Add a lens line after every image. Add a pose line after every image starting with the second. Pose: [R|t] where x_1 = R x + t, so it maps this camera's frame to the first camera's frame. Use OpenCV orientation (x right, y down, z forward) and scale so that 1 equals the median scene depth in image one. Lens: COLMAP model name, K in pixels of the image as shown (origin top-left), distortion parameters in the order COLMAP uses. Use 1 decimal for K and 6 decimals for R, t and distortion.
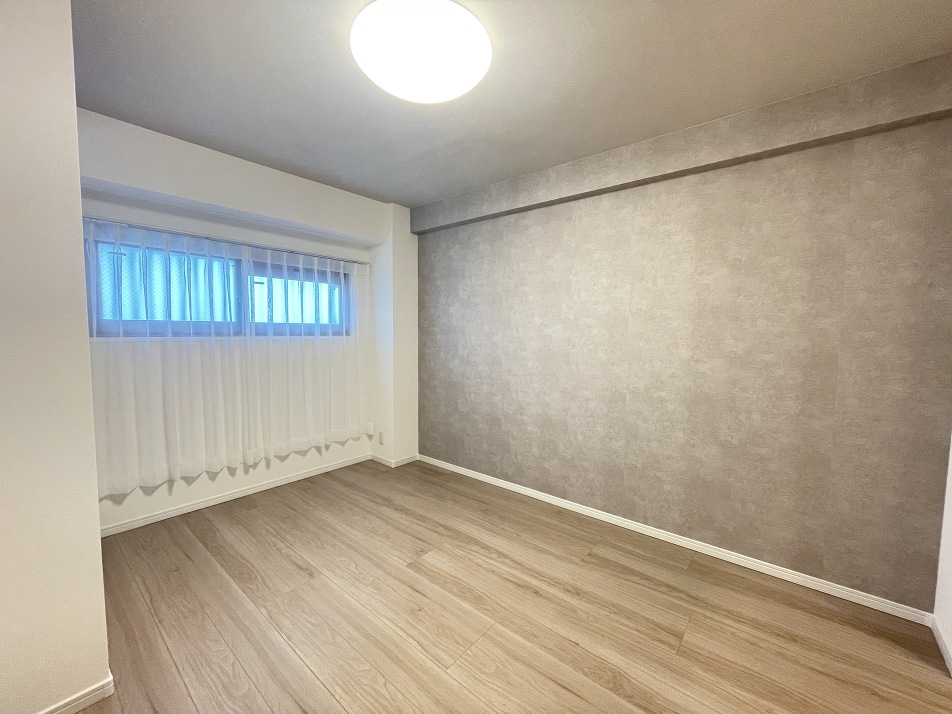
lens RADIAL K [[384.0, 0, 475.6], [0, 384.0, 355.5], [0, 0, 1]] dist [-0.001537, -0.000553]
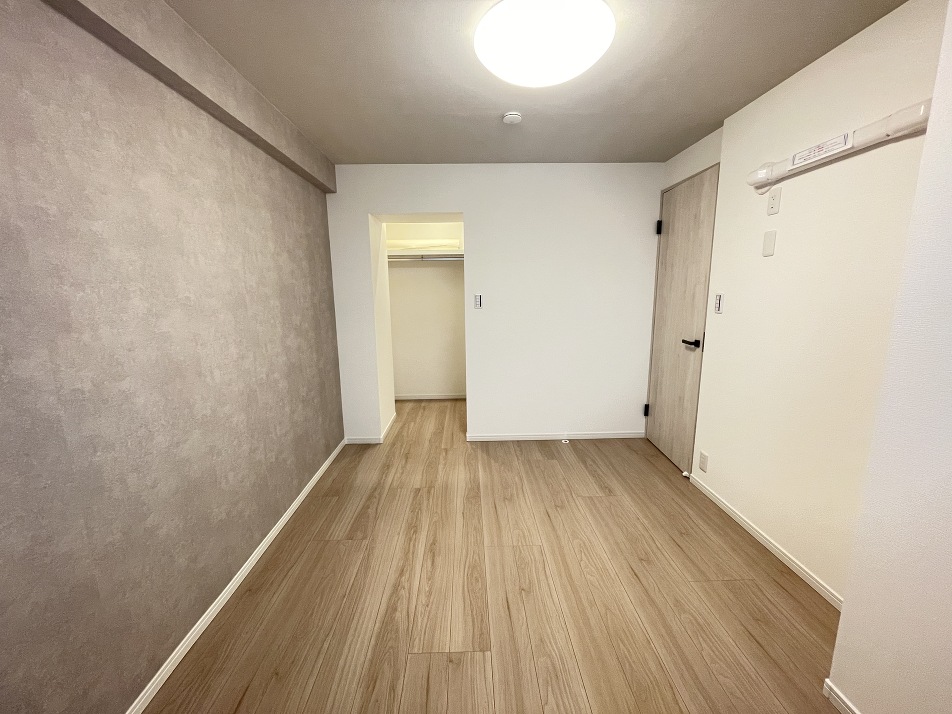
lens RADIAL K [[384.0, 0, 474.8], [0, 384.0, 355.6], [0, 0, 1]] dist [-0.001537, -0.000553]
pose [[-0.654469, -0.133087, 0.744284, -0.616359], [0.055426, 0.973293, 0.222775, -0.151854], [-0.754054, 0.187052, -0.629614, 1.349632]]
